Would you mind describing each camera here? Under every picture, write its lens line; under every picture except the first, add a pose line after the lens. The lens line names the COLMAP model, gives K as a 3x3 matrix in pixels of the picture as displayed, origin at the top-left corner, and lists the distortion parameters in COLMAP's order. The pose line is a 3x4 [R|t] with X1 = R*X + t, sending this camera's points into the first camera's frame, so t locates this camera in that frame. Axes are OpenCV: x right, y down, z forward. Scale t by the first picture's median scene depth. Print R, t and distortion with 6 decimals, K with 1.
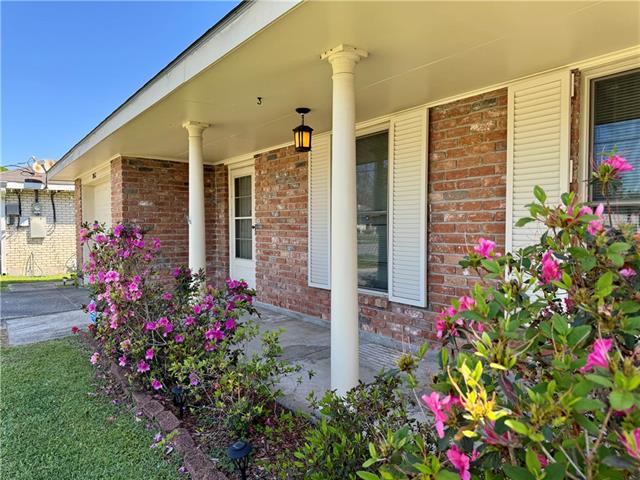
lens RADIAL K [[456.0, 0, 322.1], [0, 456.0, 242.9], [0, 0, 1]] dist [0.088040, -0.112159]
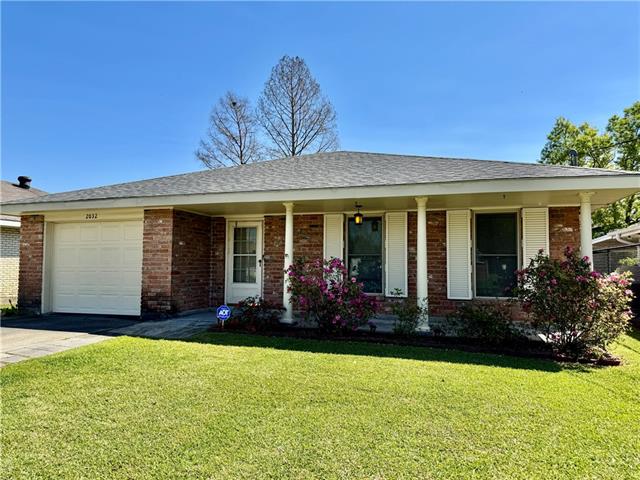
lens RADIAL K [[456.0, 0, 322.1], [0, 456.0, 242.9], [0, 0, 1]] dist [0.088040, -0.112159]
pose [[0.813856, 0.036361, 0.579928, -0.992451], [0.011384, 0.996851, -0.078477, 0.030763], [-0.580955, 0.070471, 0.810879, -0.422411]]
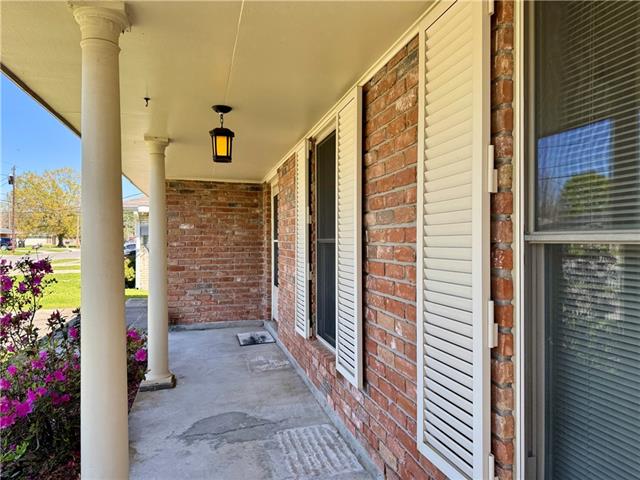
lens RADIAL K [[456.0, 0, 322.1], [0, 456.0, 242.9], [0, 0, 1]] dist [0.088040, -0.112159]
pose [[0.926742, 0.000469, -0.375697, 0.287510], [-0.011972, 0.999528, -0.028285, -0.032248], [0.375506, 0.030711, 0.926311, 0.254370]]
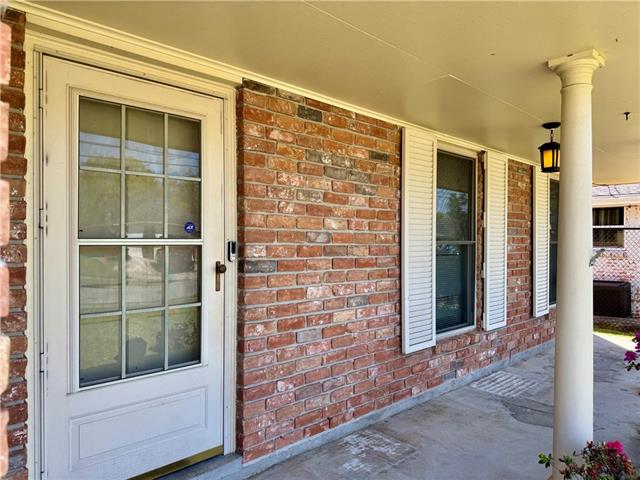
lens RADIAL K [[456.0, 0, 322.1], [0, 456.0, 242.9], [0, 0, 1]] dist [0.088040, -0.112159]
pose [[-0.141544, -0.003292, 0.989926, -0.595904], [0.029998, 0.999521, 0.007613, -0.063101], [-0.989477, 0.030773, -0.141378, 1.106536]]
